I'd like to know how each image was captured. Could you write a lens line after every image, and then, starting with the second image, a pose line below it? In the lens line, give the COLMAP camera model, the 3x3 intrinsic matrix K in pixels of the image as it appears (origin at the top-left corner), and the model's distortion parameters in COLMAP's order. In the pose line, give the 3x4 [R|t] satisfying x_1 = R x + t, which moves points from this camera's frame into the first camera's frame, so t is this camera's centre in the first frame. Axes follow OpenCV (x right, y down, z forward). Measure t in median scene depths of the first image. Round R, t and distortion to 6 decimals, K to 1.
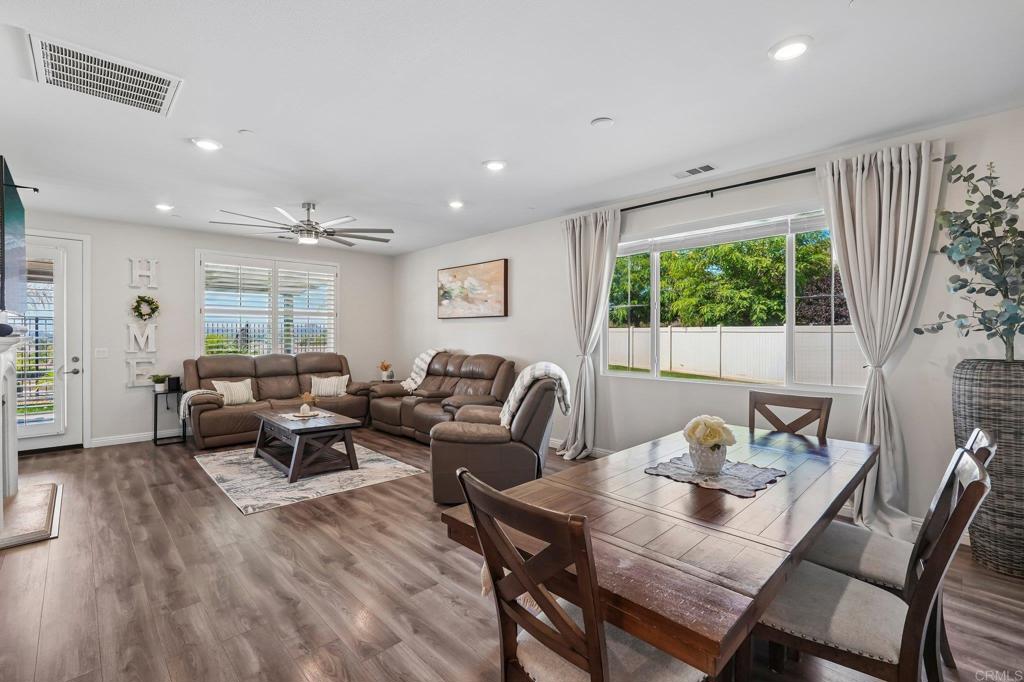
lens RADIAL K [[454.4, 0, 510.5], [0, 454.4, 336.6], [0, 0, 1]] dist [-0.015469, 0.000154]
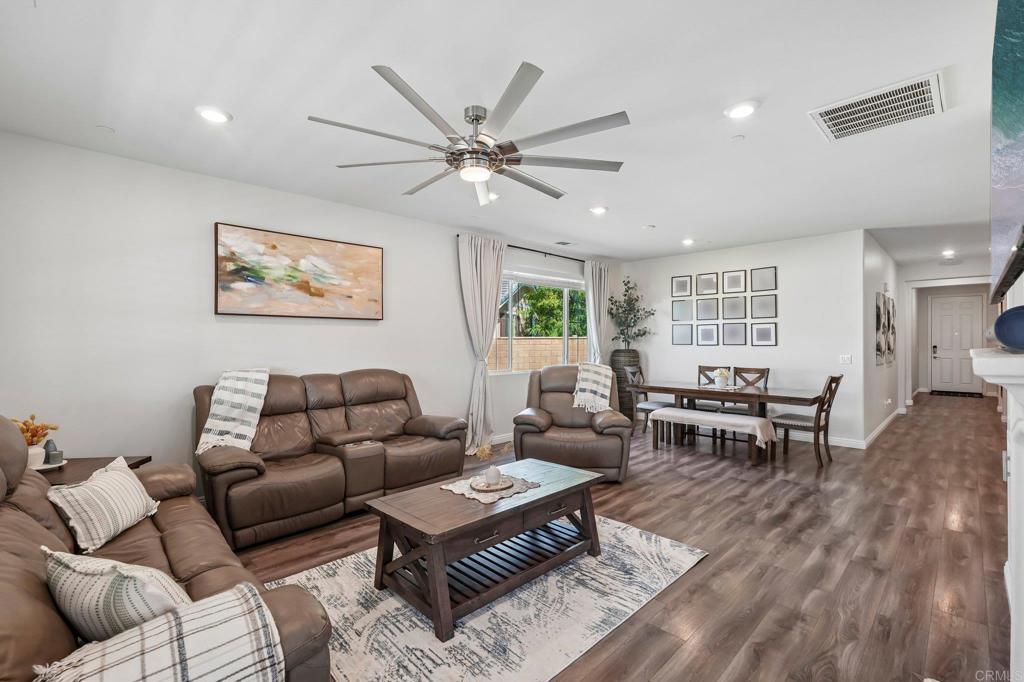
lens RADIAL K [[452.9, 0, 512.0], [0, 452.9, 341.0], [0, 0, 1]] dist [-0.017837, -0.000100]
pose [[-0.005148, -0.001487, 0.999986, -0.874369], [0.011375, 0.999934, 0.001546, -0.006344], [-0.999922, 0.011382, -0.005131, 0.836735]]
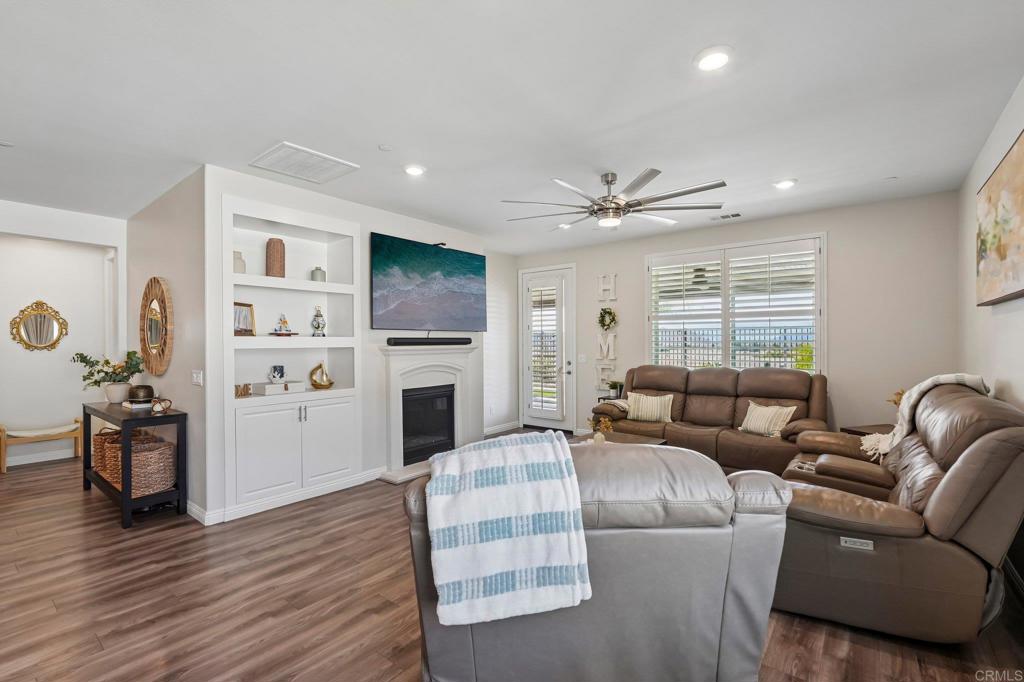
lens RADIAL K [[455.8, 0, 512.0], [0, 455.8, 341.0], [0, 0, 1]] dist [-0.000321, 0.000060]
pose [[0.124277, -0.005004, -0.992235, 0.270673], [0.000394, 0.999987, -0.004994, -0.004737], [0.992248, 0.000229, 0.124277, 0.644773]]
